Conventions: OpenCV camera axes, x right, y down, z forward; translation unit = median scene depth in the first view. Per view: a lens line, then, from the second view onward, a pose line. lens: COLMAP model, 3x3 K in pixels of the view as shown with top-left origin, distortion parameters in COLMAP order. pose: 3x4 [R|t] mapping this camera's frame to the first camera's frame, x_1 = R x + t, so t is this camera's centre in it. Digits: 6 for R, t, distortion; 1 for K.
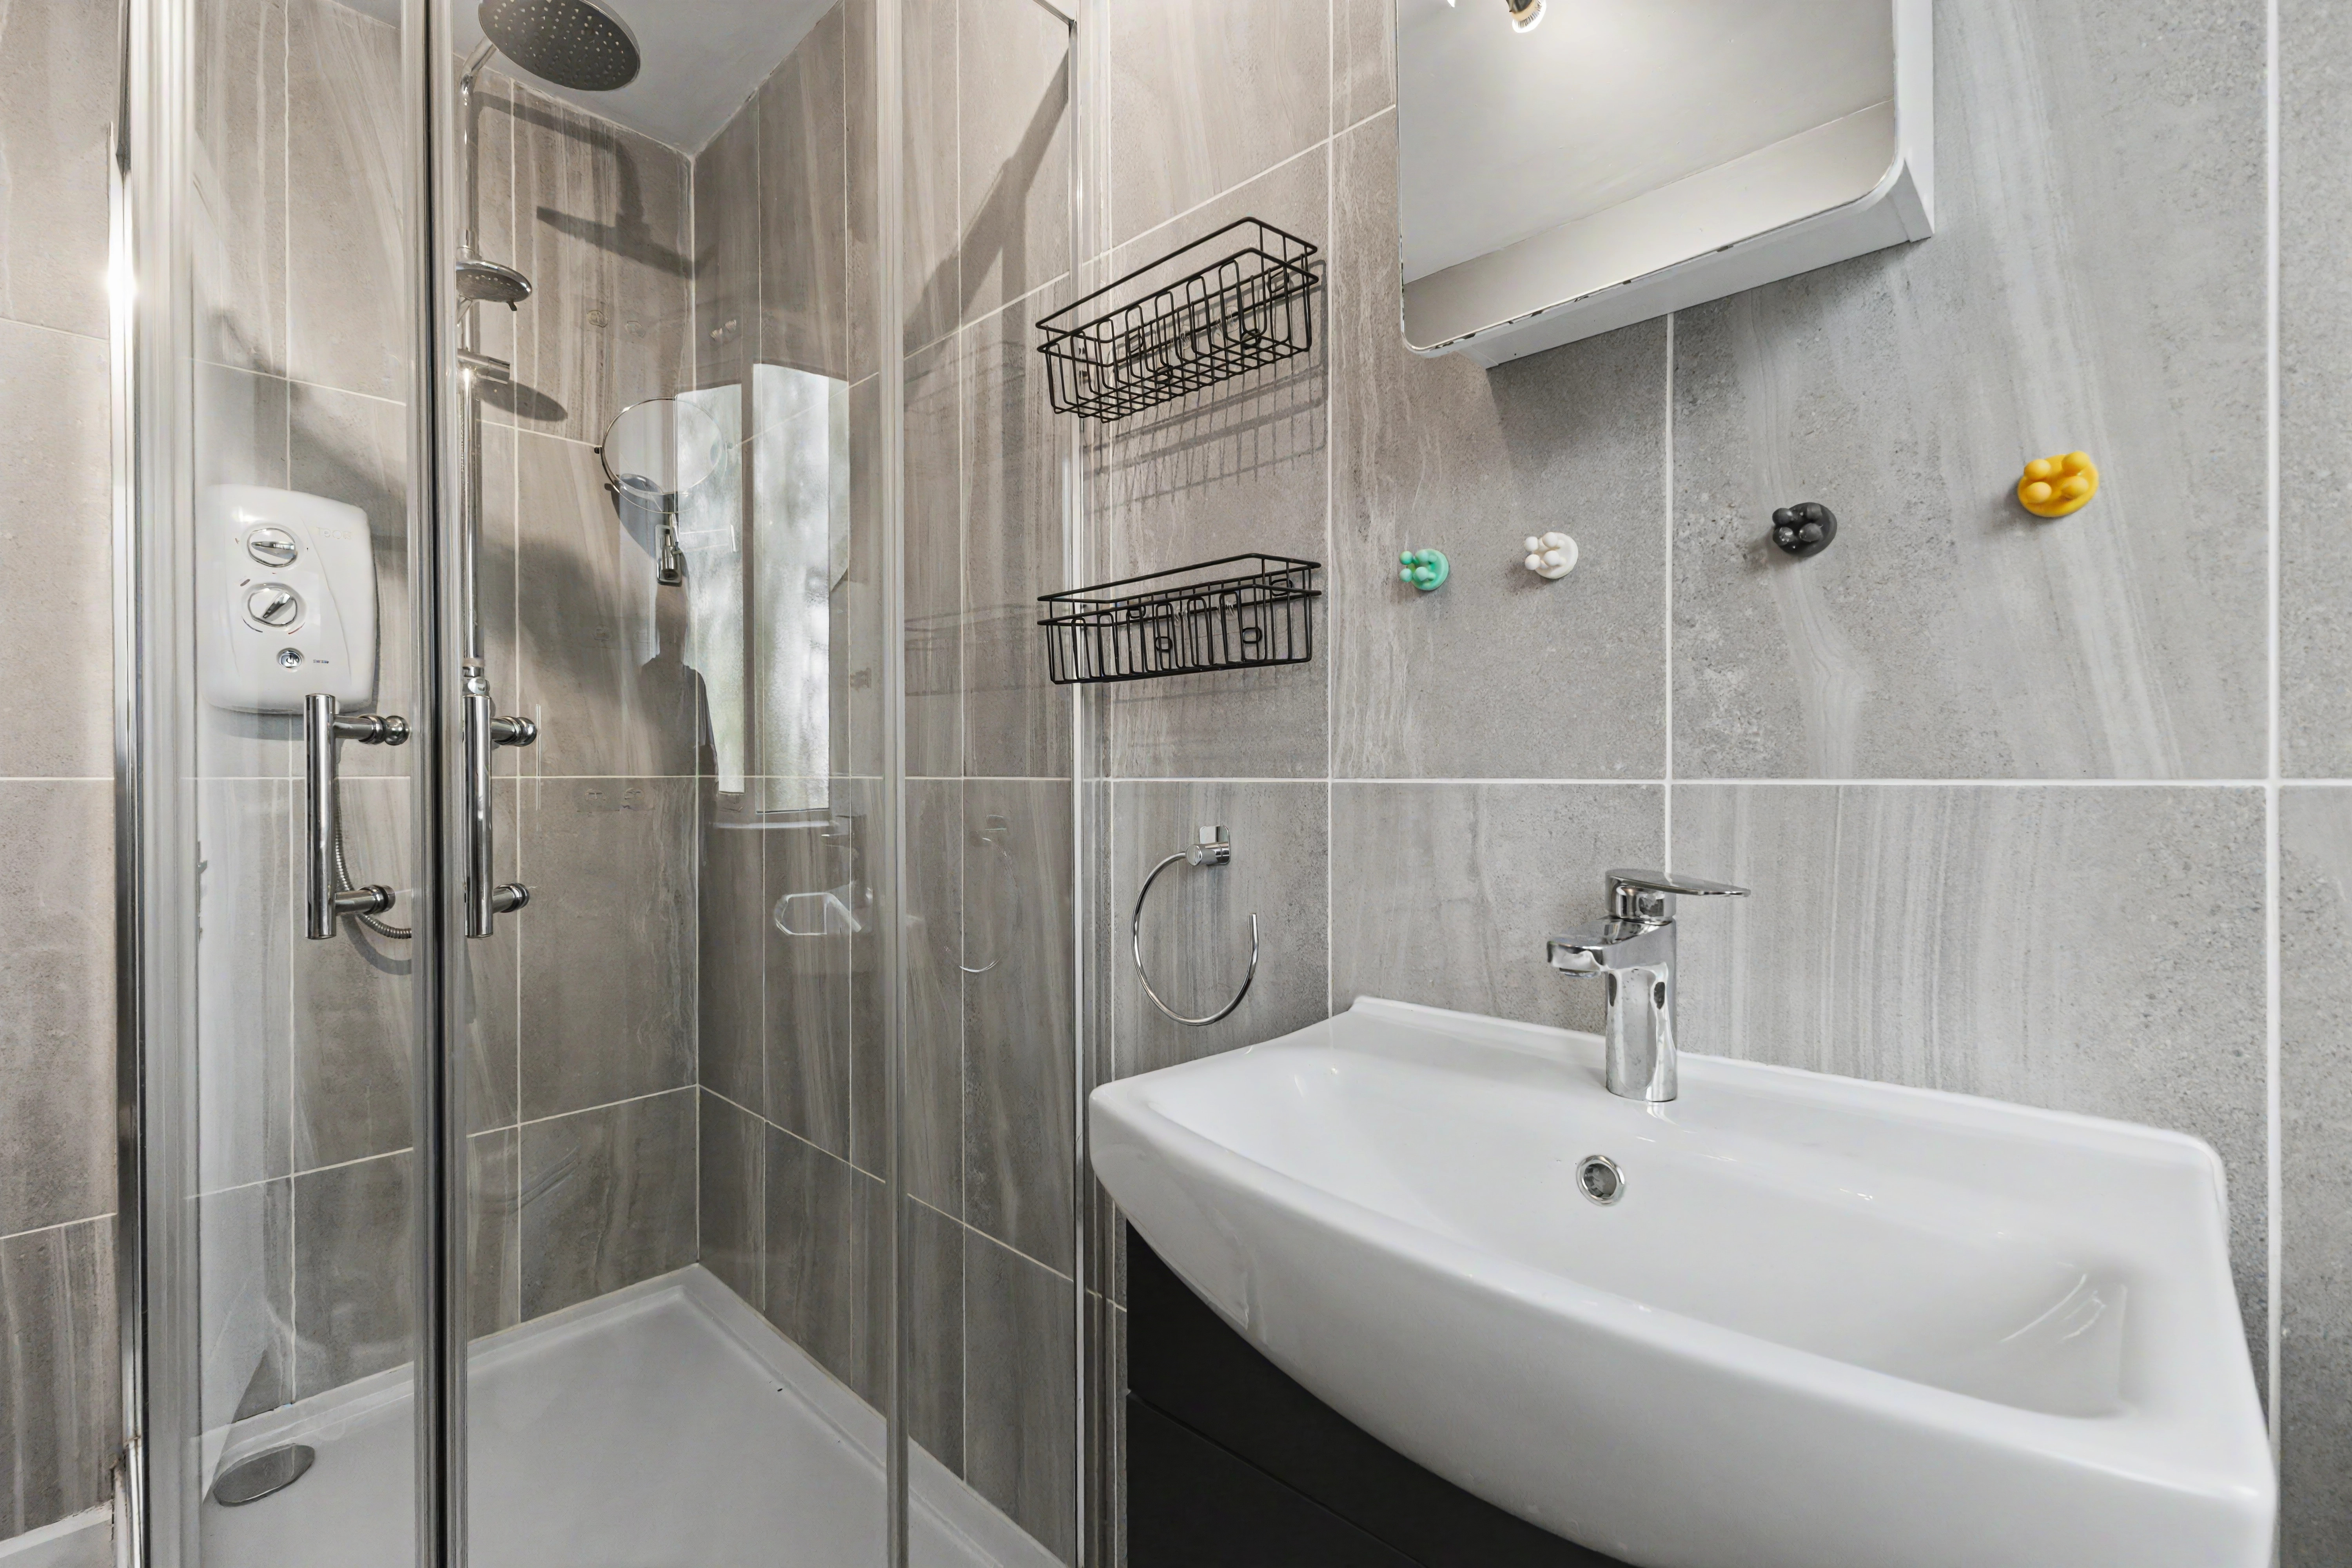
lens RADIAL K [[1007.7, 0, 1179.1], [0, 1007.7, 775.0], [0, 0, 1]] dist [0.011195, -0.004786]
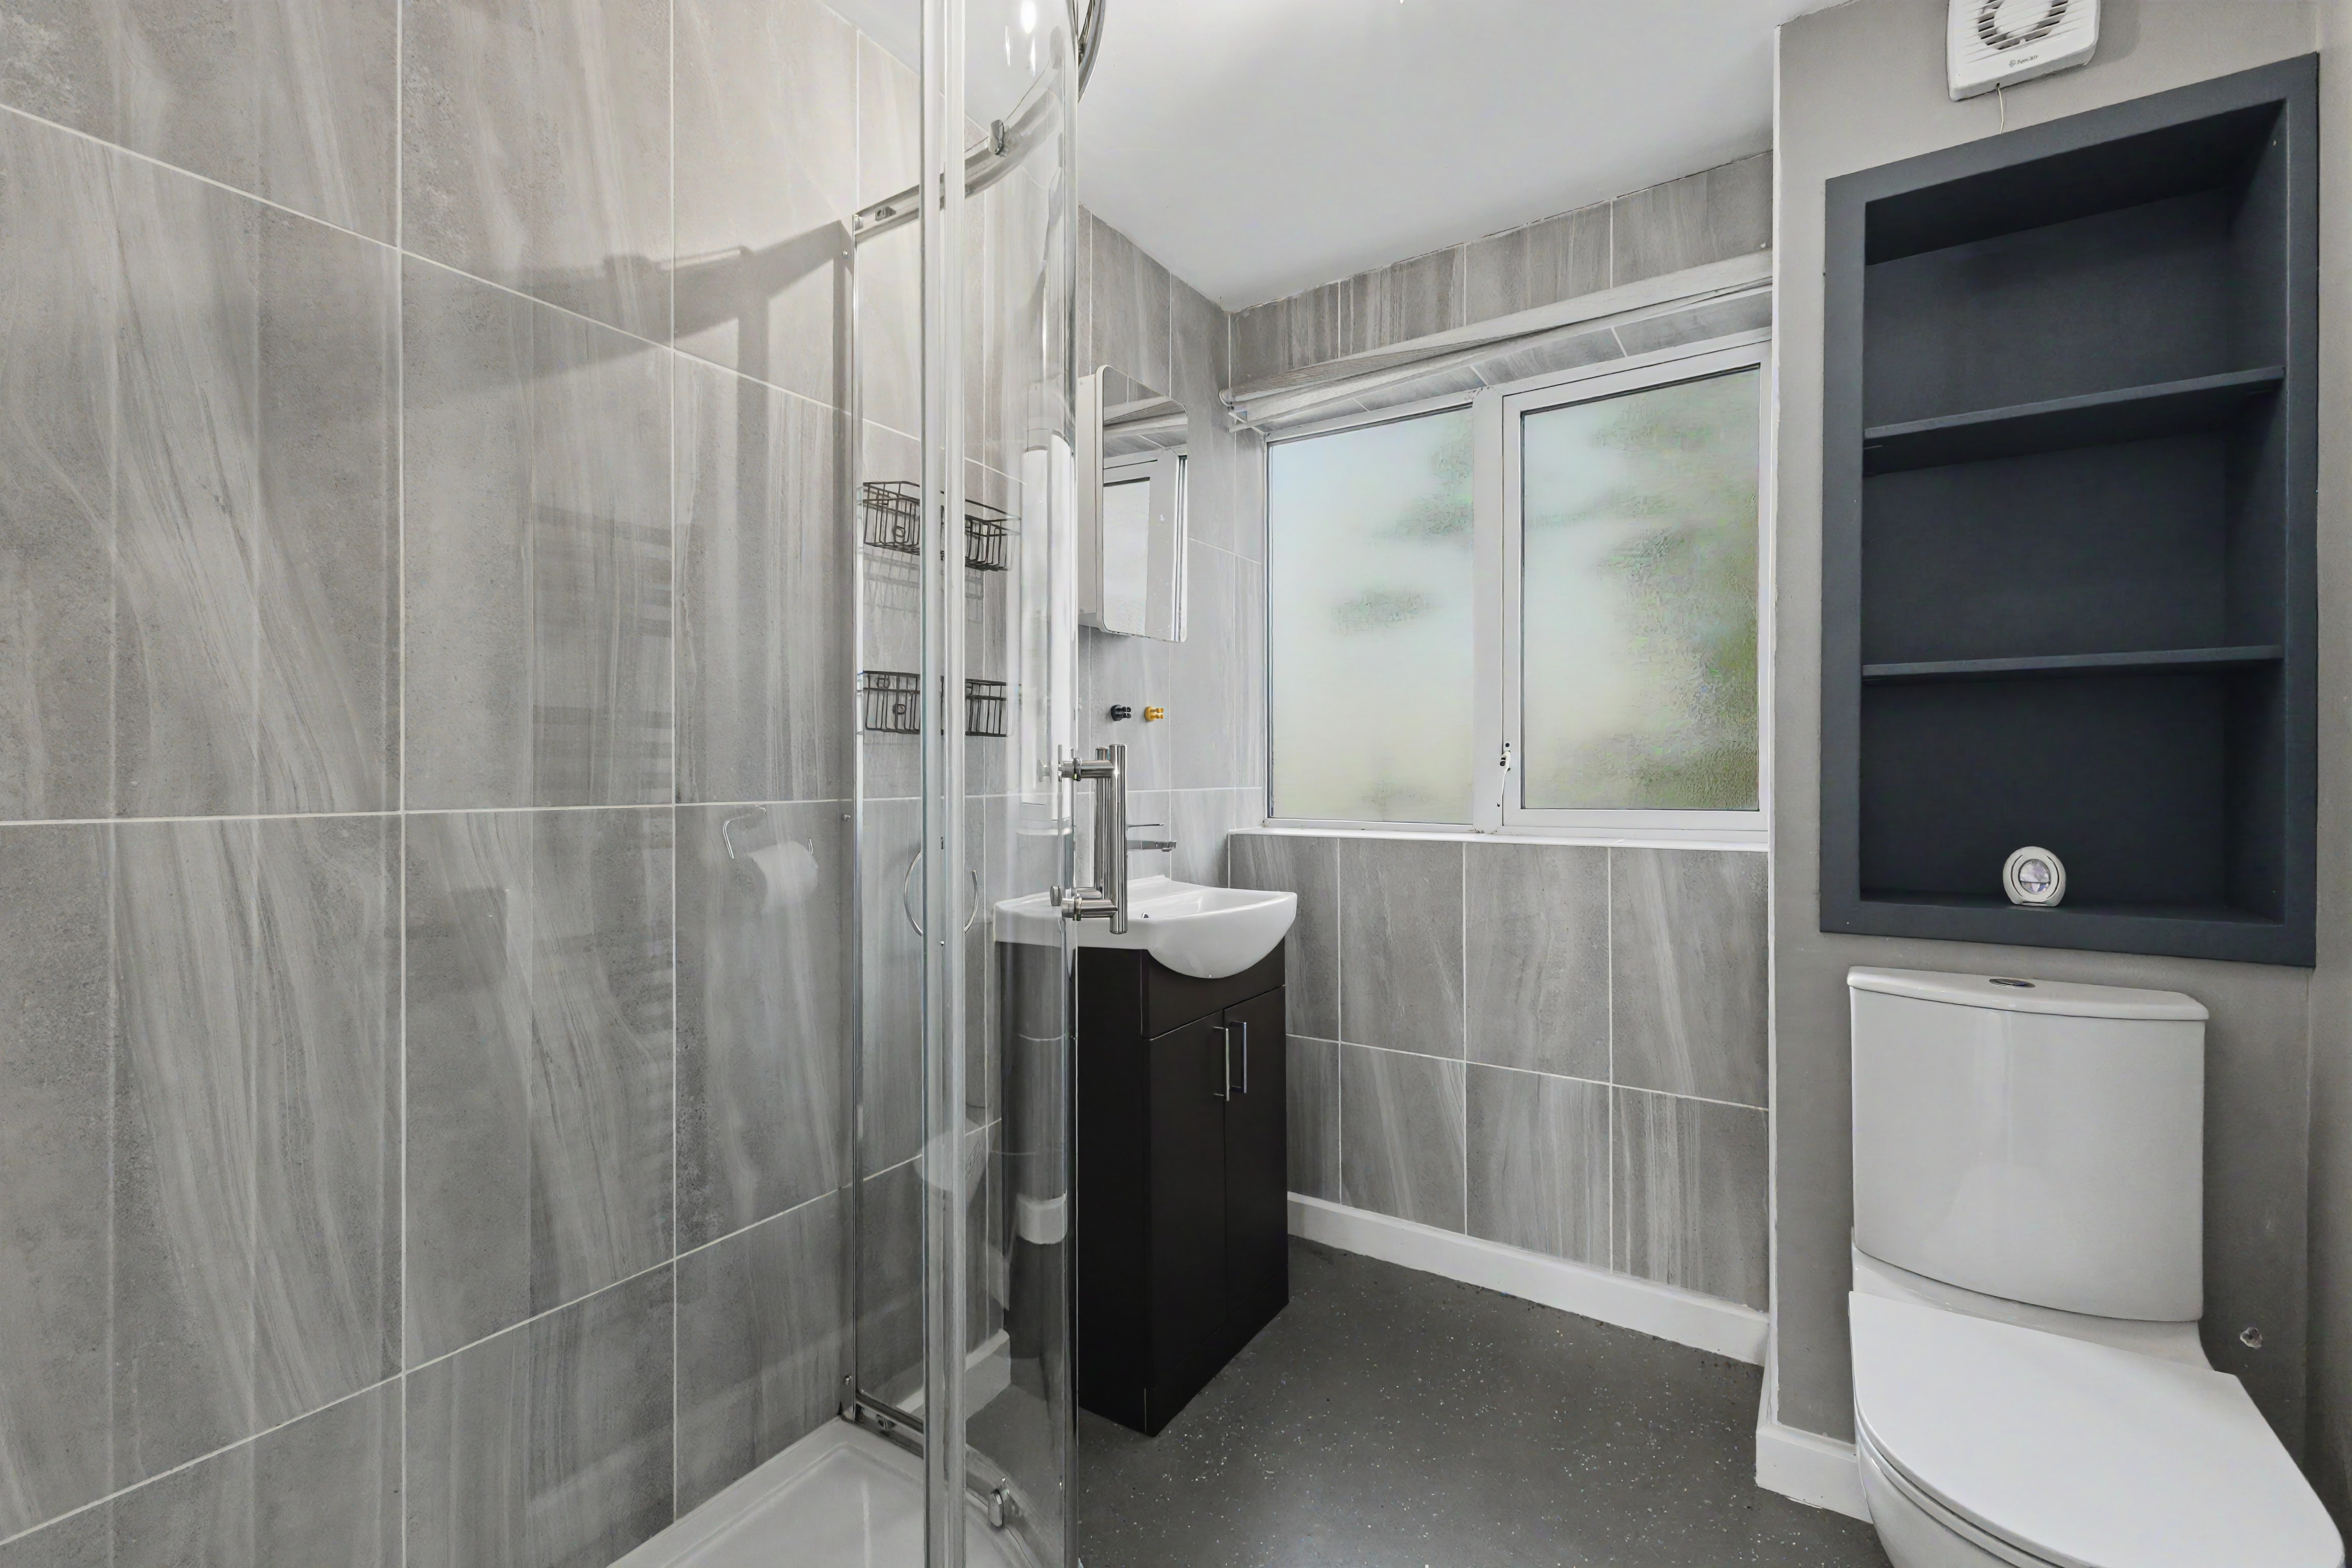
lens RADIAL K [[1007.7, 0, 1179.1], [0, 1007.7, 775.0], [0, 0, 1]] dist [0.011195, -0.004786]
pose [[-0.178633, 0.001220, 0.983915, -1.374096], [0.008238, 0.999966, 0.000255, -0.023793], [-0.983881, 0.008151, -0.178637, 0.744952]]
